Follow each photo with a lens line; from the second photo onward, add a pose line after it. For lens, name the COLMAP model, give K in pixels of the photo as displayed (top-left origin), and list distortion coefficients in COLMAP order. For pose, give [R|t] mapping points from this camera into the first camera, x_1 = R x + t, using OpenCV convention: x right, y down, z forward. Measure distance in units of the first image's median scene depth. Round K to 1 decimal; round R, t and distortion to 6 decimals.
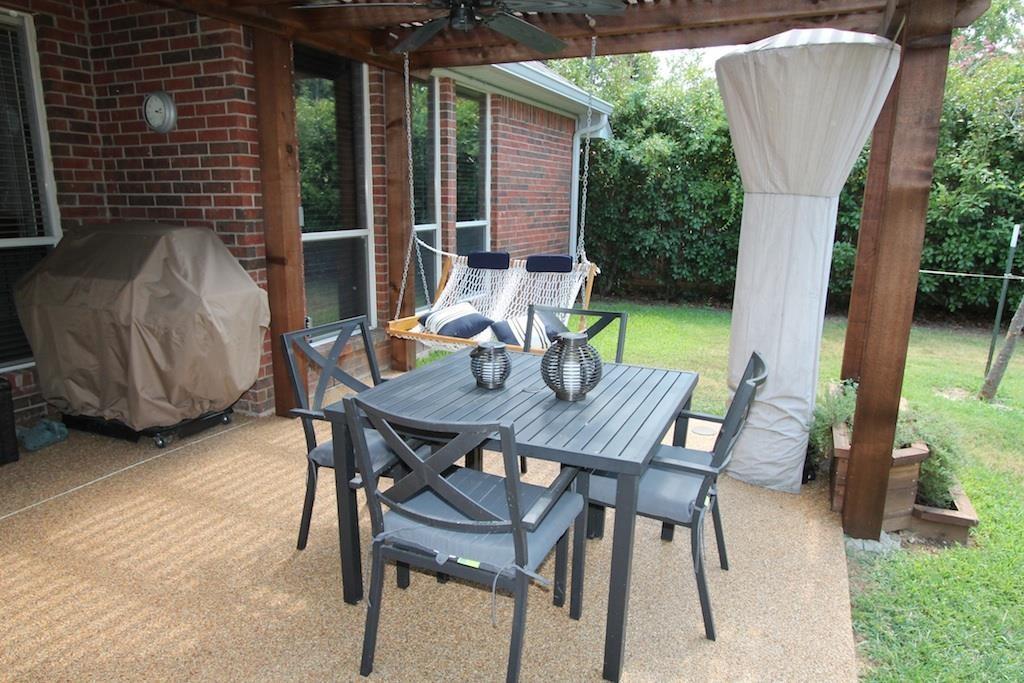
lens RADIAL K [[663.9, 0, 512.0], [0, 663.9, 341.5], [0, 0, 1]] dist [-0.011578, -0.001600]
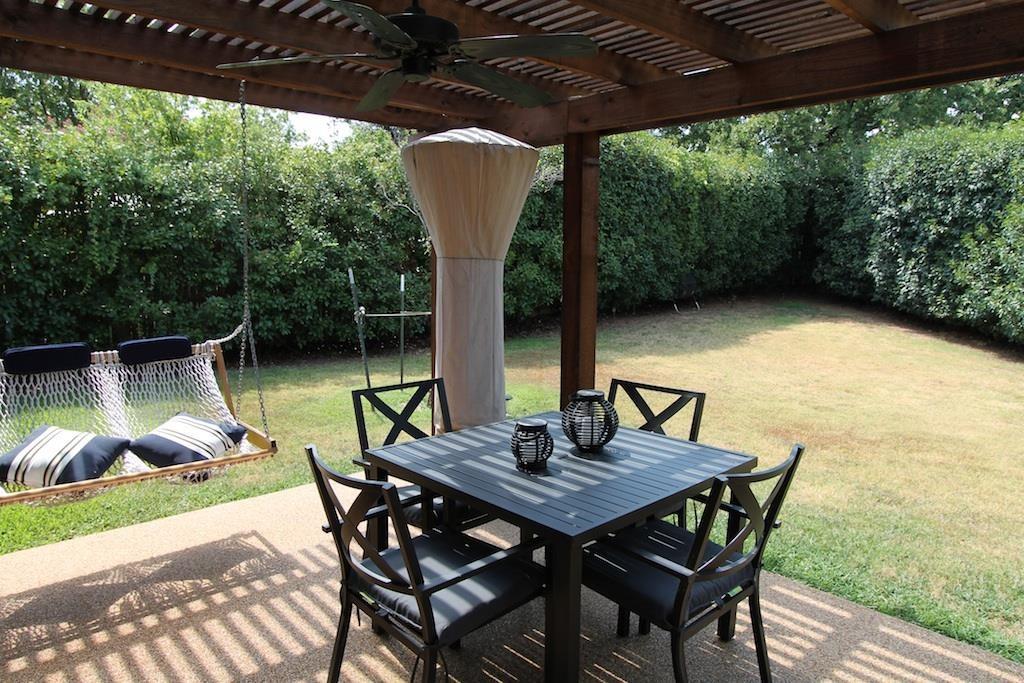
lens RADIAL K [[663.9, 0, 512.0], [0, 663.9, 341.5], [0, 0, 1]] dist [-0.011578, -0.001600]
pose [[0.391329, -0.127679, 0.911350, -0.365405], [0.195176, 0.979314, 0.053393, -0.066122], [-0.899315, 0.156980, 0.408154, 0.244658]]
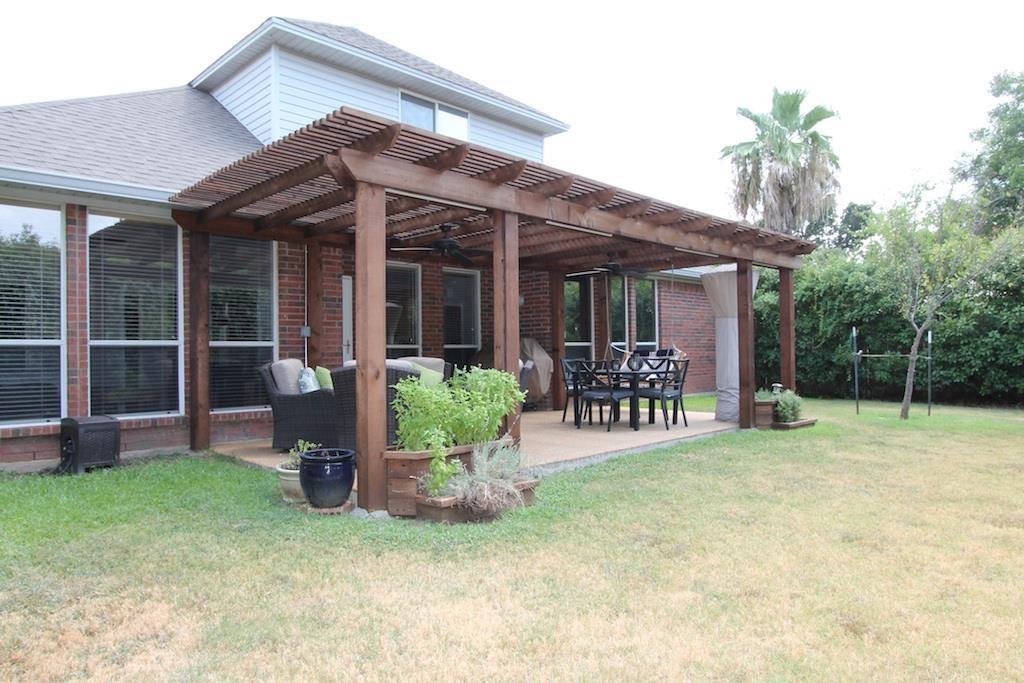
lens RADIAL K [[663.9, 0, 512.0], [0, 663.9, 341.5], [0, 0, 1]] dist [-0.011578, -0.001600]
pose [[0.932883, -0.030574, -0.358879, 0.305172], [-0.052759, 0.974044, -0.220125, 0.302301], [0.356294, 0.224285, 0.907056, -1.033962]]
